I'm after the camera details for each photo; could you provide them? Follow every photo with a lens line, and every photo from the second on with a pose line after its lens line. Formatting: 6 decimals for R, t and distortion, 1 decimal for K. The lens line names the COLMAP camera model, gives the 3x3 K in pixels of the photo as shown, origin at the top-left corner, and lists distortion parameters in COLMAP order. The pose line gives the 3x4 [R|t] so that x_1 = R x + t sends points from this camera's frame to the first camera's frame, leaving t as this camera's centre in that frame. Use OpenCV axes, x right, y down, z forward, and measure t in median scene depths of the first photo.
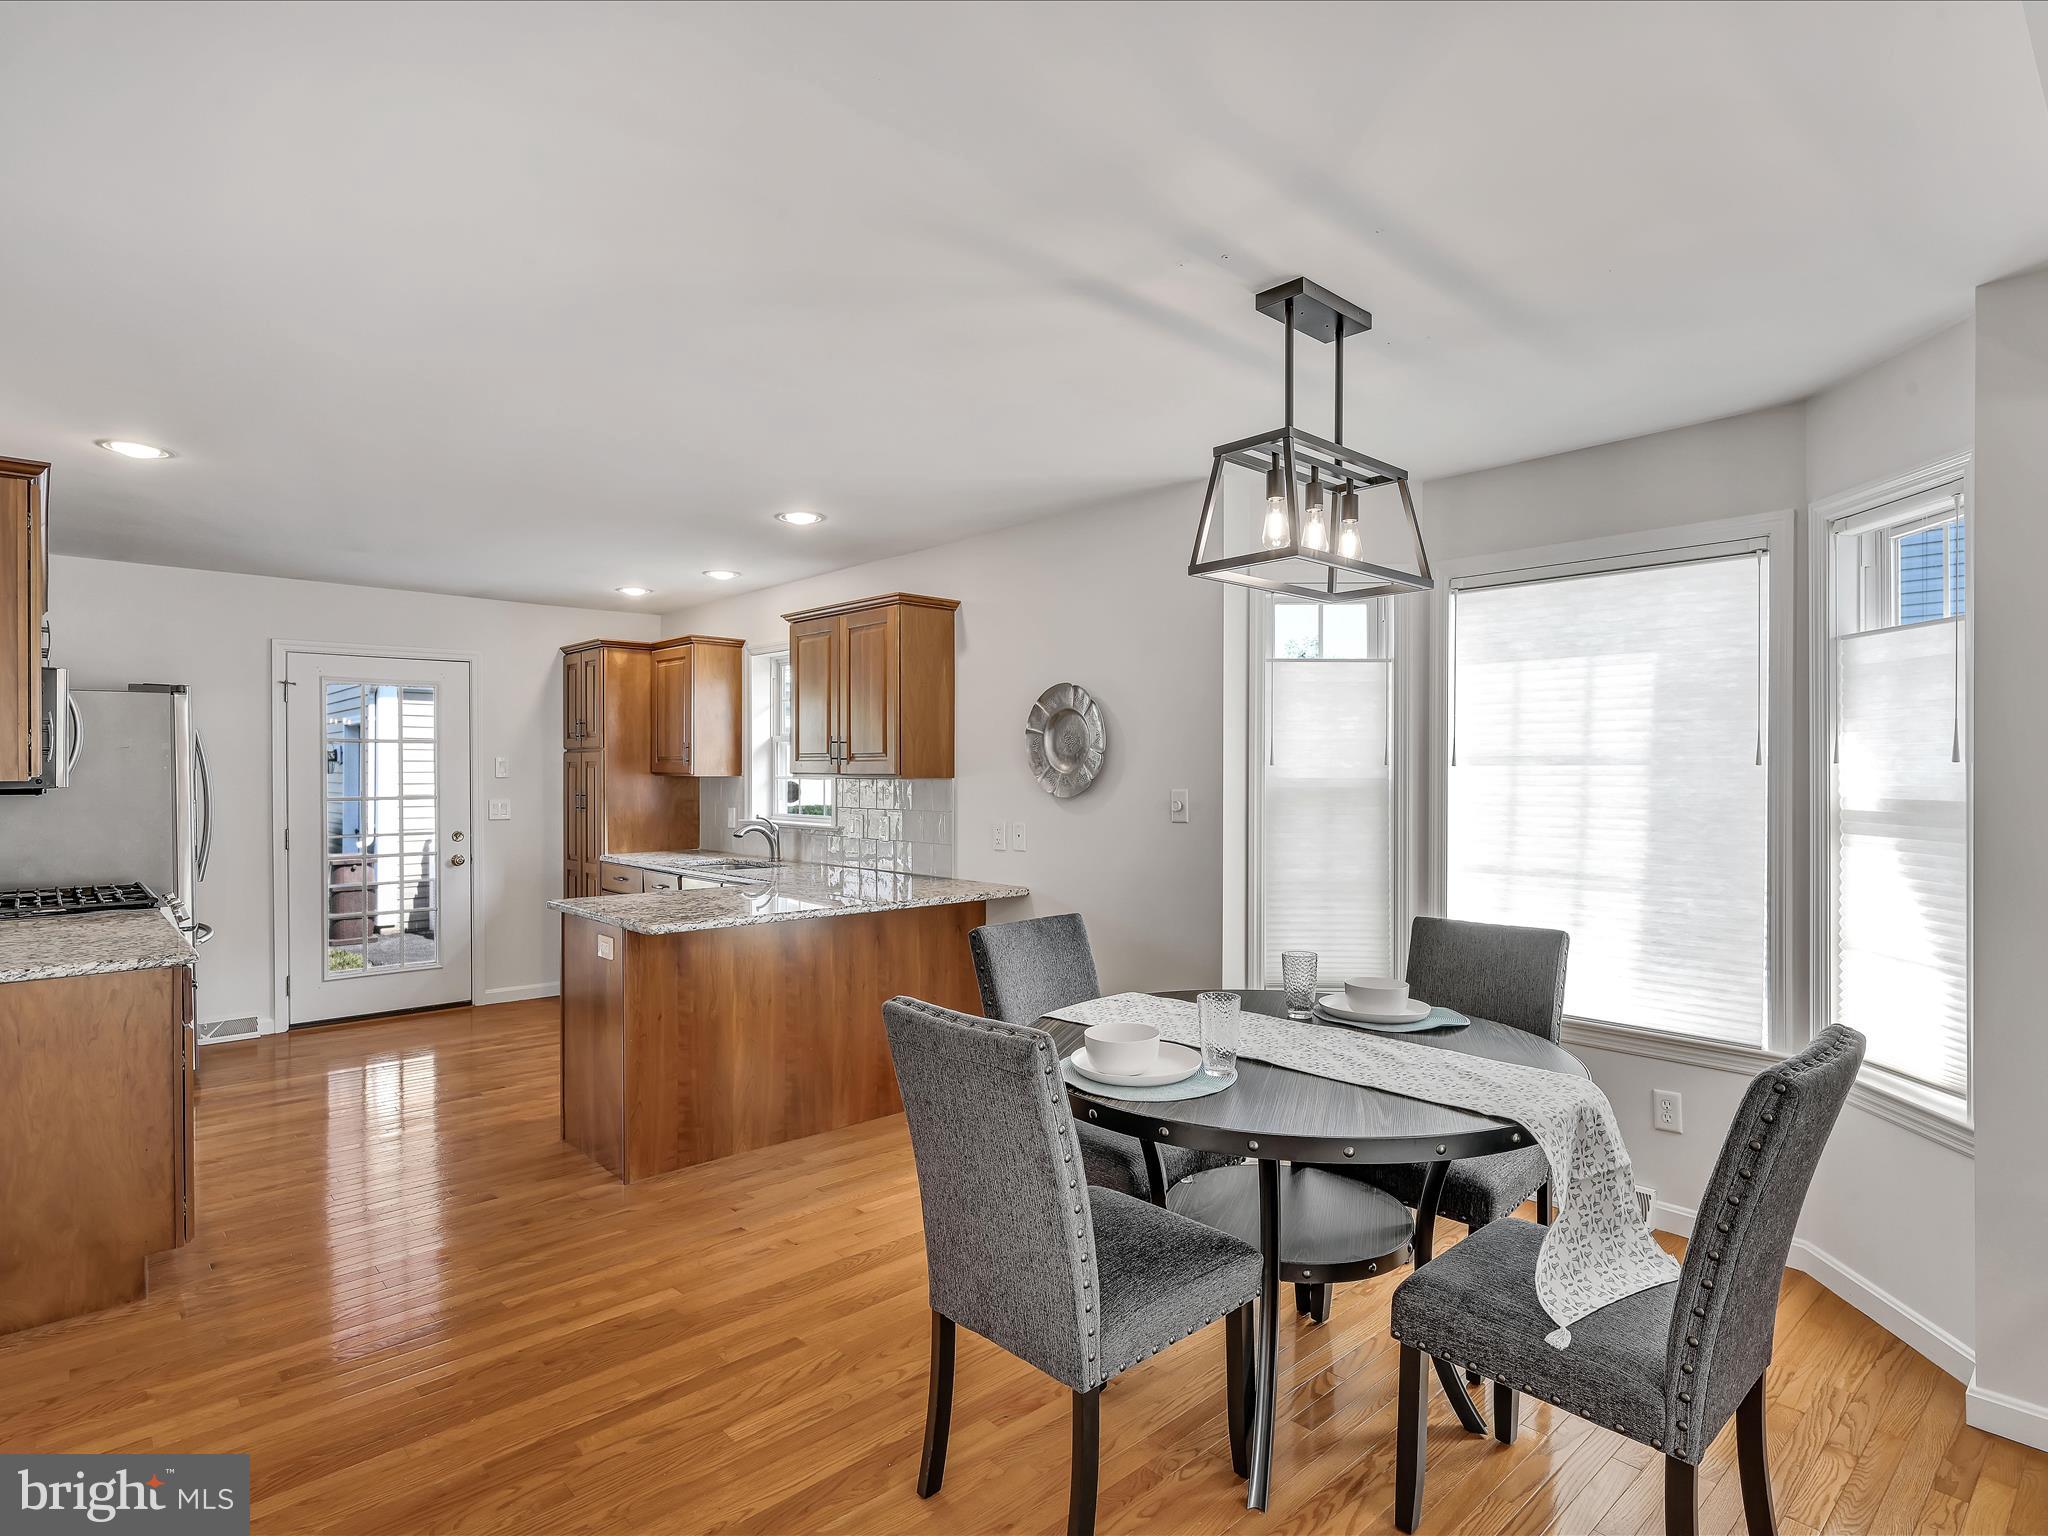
lens RADIAL K [[1069.8, 0, 1029.6], [0, 1069.8, 779.1], [0, 0, 1]] dist [-0.001164, 0.000154]
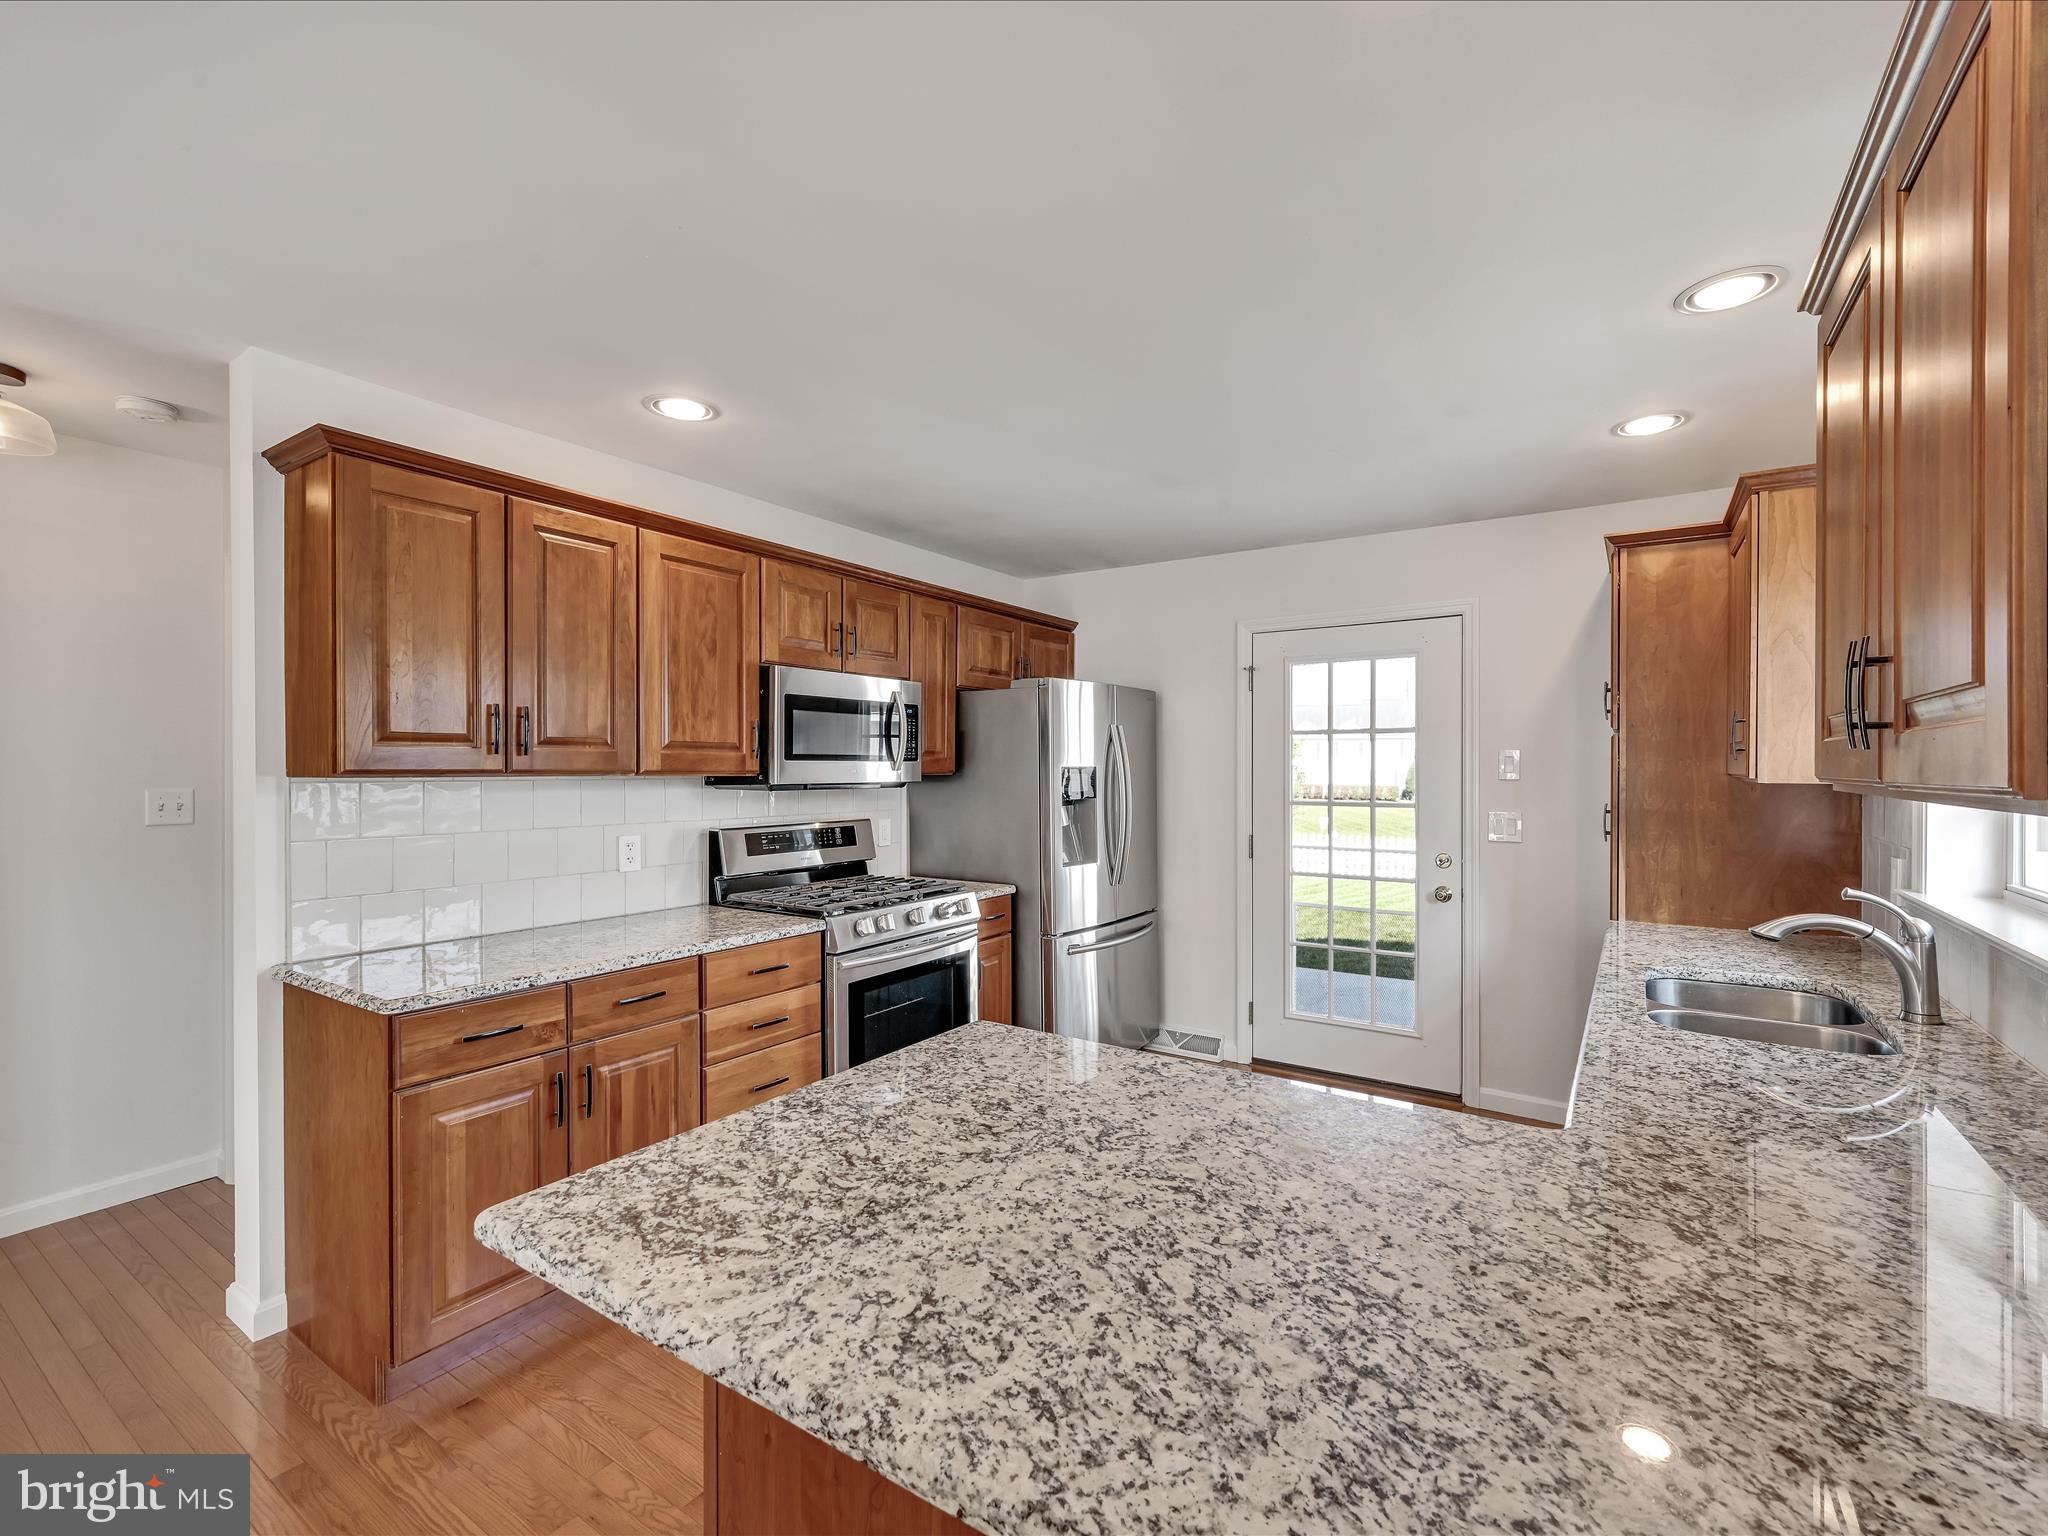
lens RADIAL K [[915.0, 0, 1047.3], [0, 915.0, 771.5], [0, 0, 1]] dist [-0.000216, -0.000344]
pose [[0.254674, 0.004937, -0.967014, -0.007897], [-0.011327, 0.999934, 0.002122, -0.005447], [0.966961, 0.010413, 0.254713, 0.662009]]
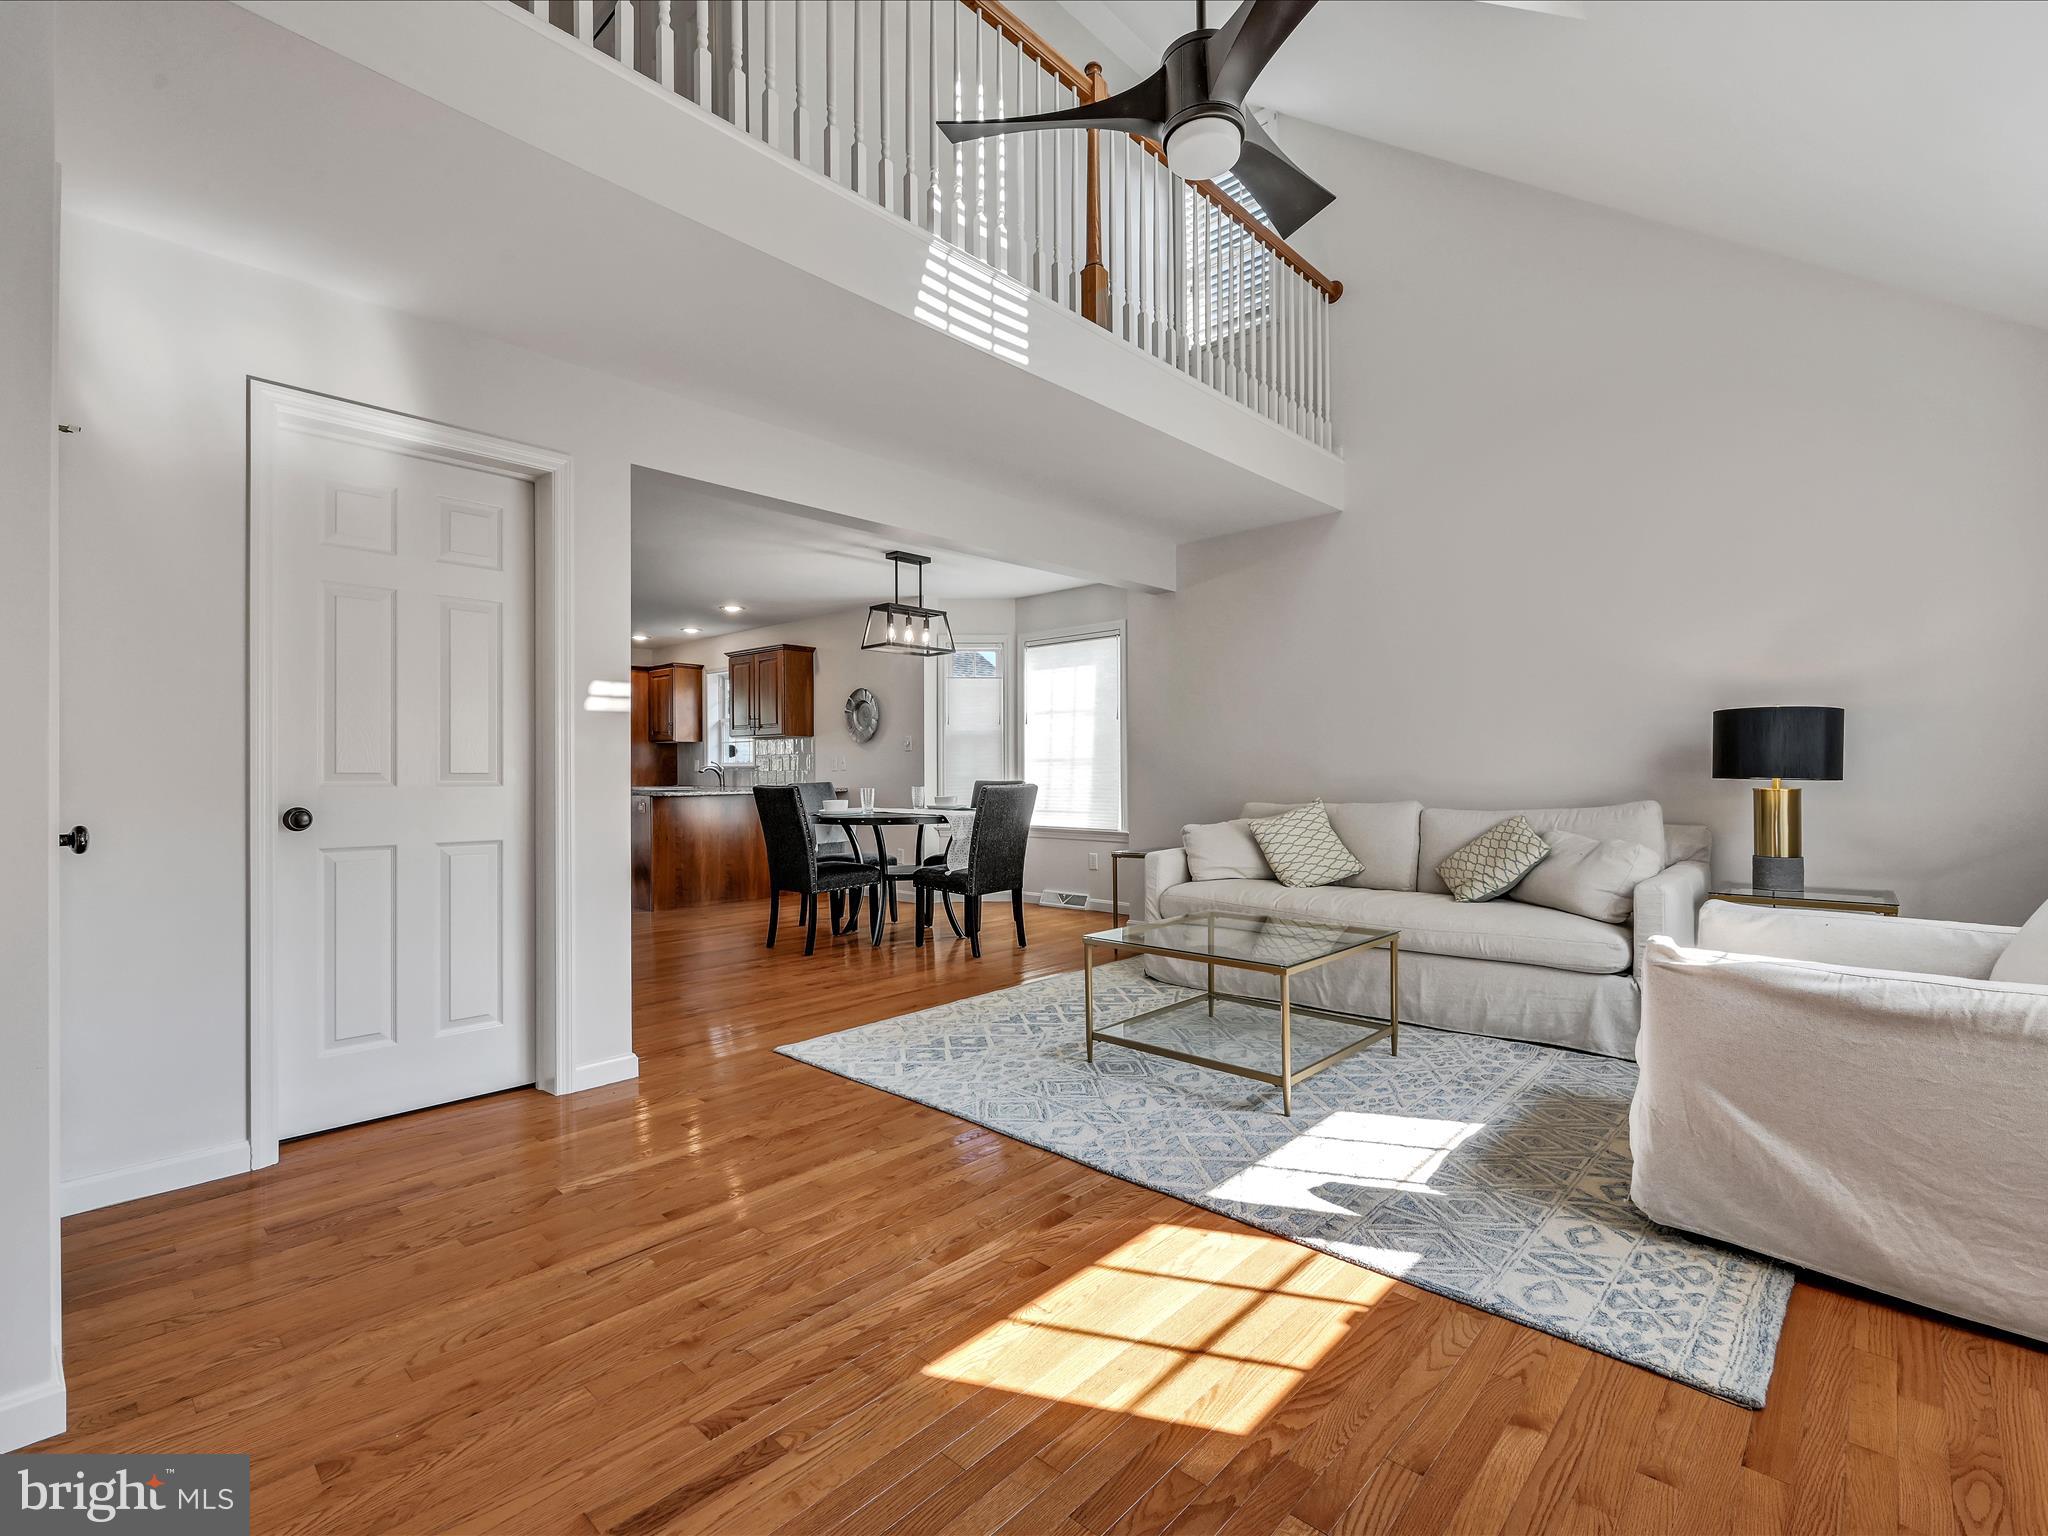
lens RADIAL K [[915.0, 0, 1047.3], [0, 915.0, 771.5], [0, 0, 1]] dist [-0.000216, -0.000344]
pose [[0.994718, -0.008798, 0.102270, 0.163080], [0.009565, 0.999930, -0.007016, 0.069871], [-0.102201, 0.007957, 0.994732, -0.641878]]
